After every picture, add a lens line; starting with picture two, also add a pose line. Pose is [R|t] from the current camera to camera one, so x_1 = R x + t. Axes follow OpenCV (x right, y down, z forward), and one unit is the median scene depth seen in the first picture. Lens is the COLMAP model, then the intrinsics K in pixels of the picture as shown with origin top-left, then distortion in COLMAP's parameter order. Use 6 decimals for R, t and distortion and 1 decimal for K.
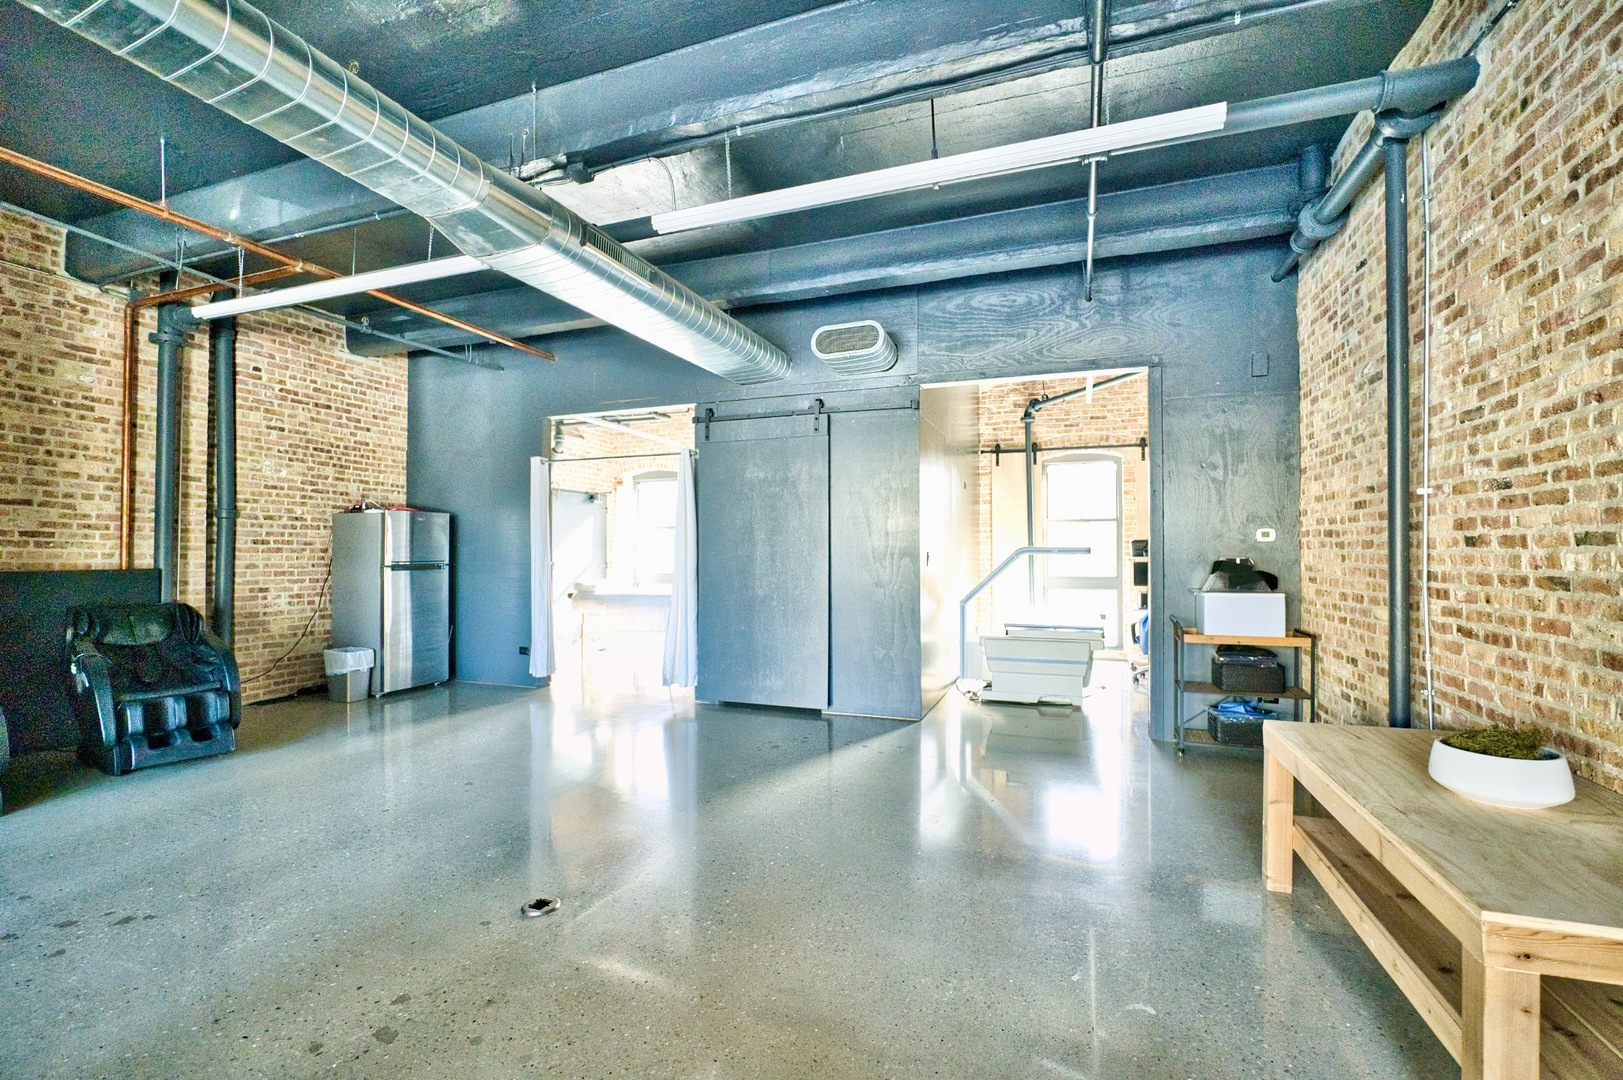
lens RADIAL K [[703.8, 0, 815.7], [0, 703.8, 549.0], [0, 0, 1]] dist [-0.014624, 0.001694]
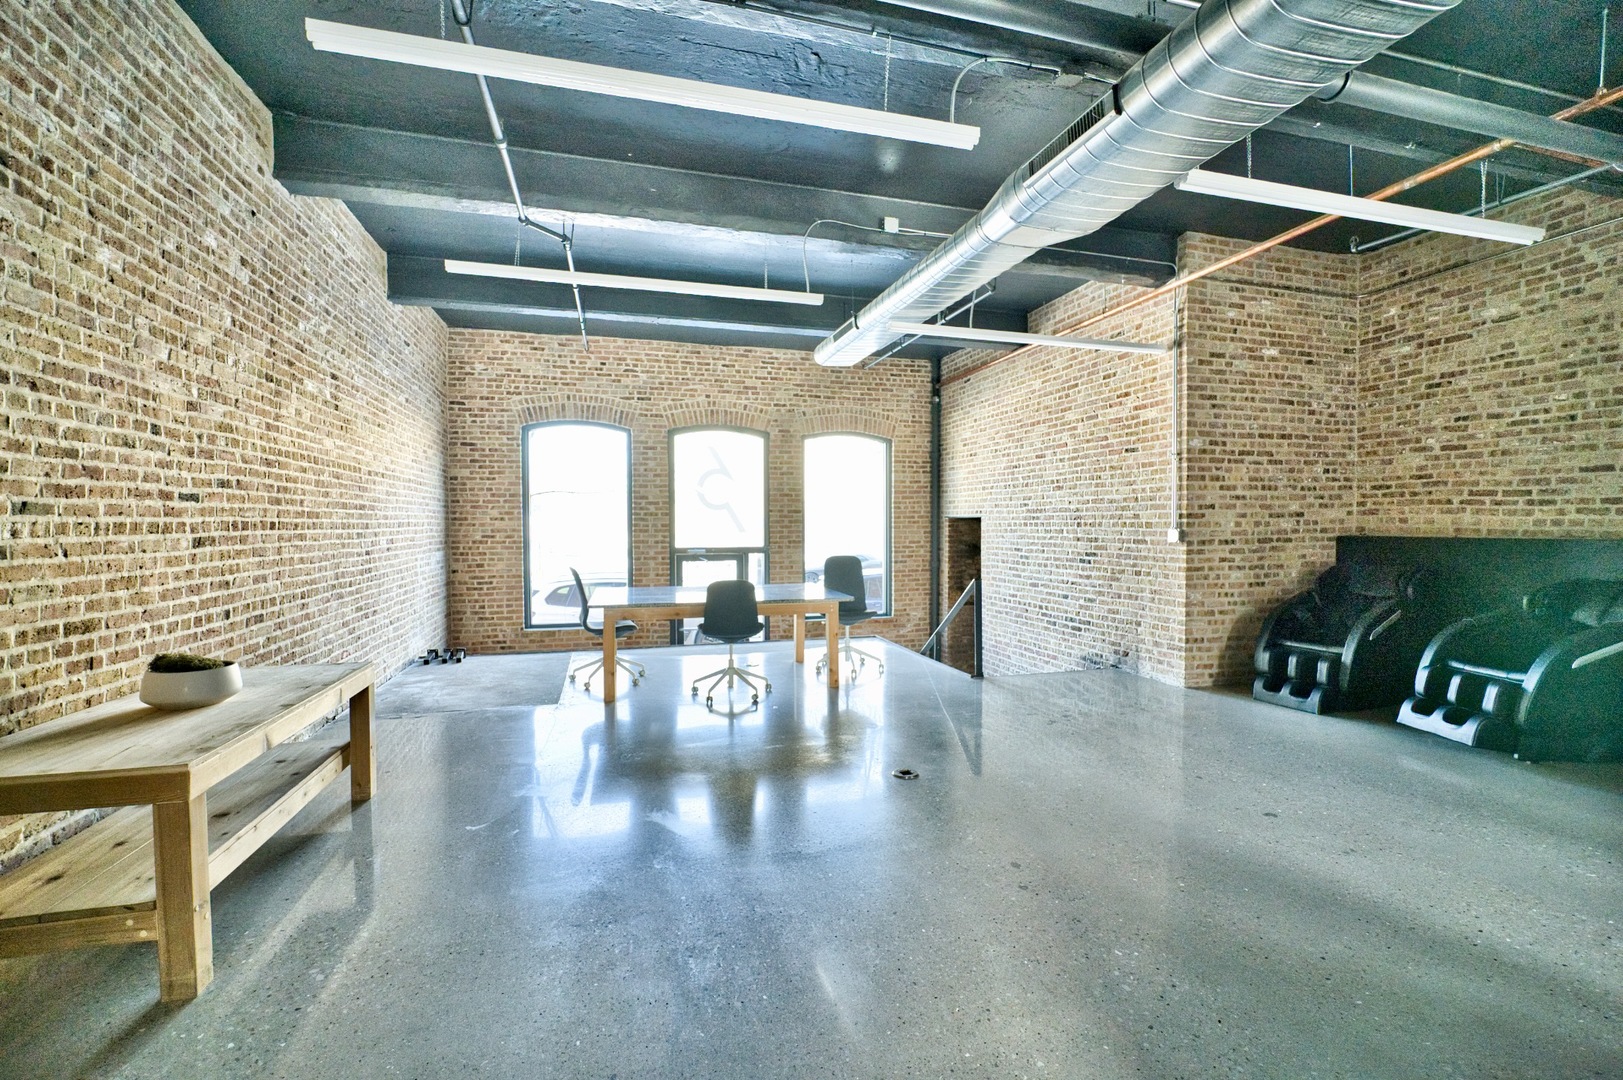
lens RADIAL K [[703.8, 0, 801.6], [0, 703.8, 537.7], [0, 0, 1]] dist [-0.014624, 0.001694]
pose [[-0.818233, 0.012929, -0.574742, 0.317093], [0.004716, 0.999864, 0.015778, 0.008438], [0.574868, 0.010200, -0.818183, 1.110250]]
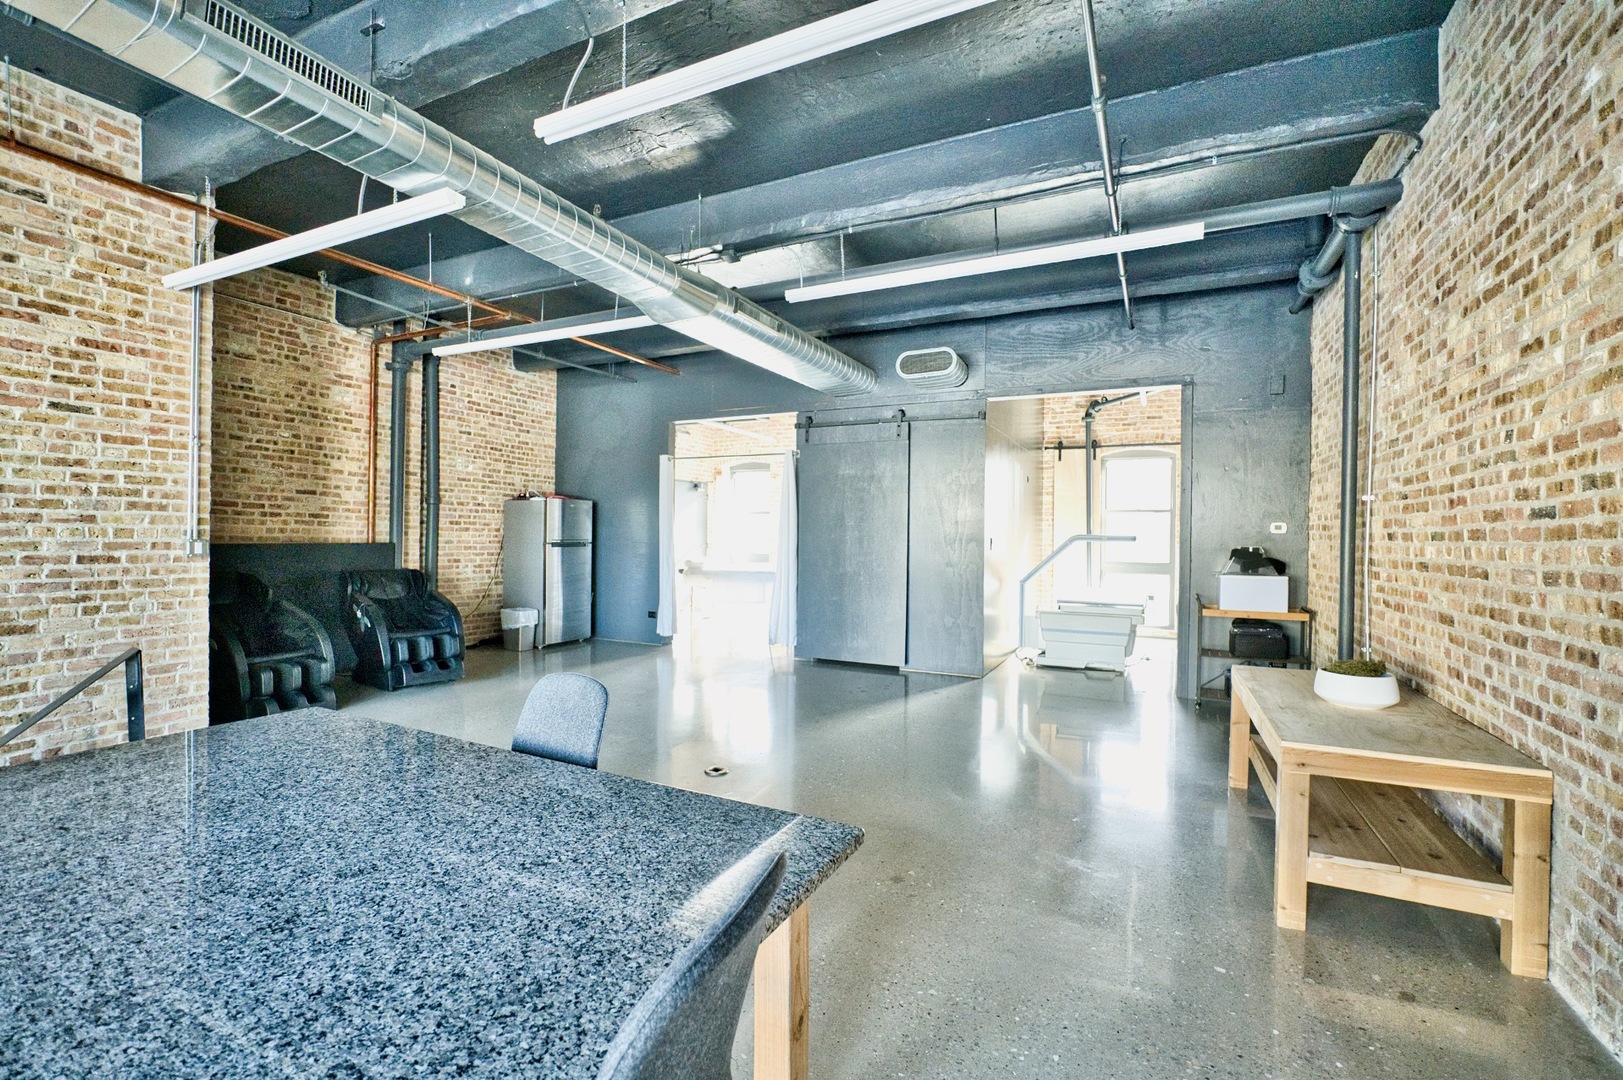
lens RADIAL K [[703.8, 0, 811.7], [0, 703.8, 544.8], [0, 0, 1]] dist [-0.014624, 0.001694]
pose [[0.994422, 0.014799, -0.104429, -0.021659], [-0.012924, 0.999743, 0.018611, -0.002921], [0.104677, -0.017158, 0.994358, -0.254768]]
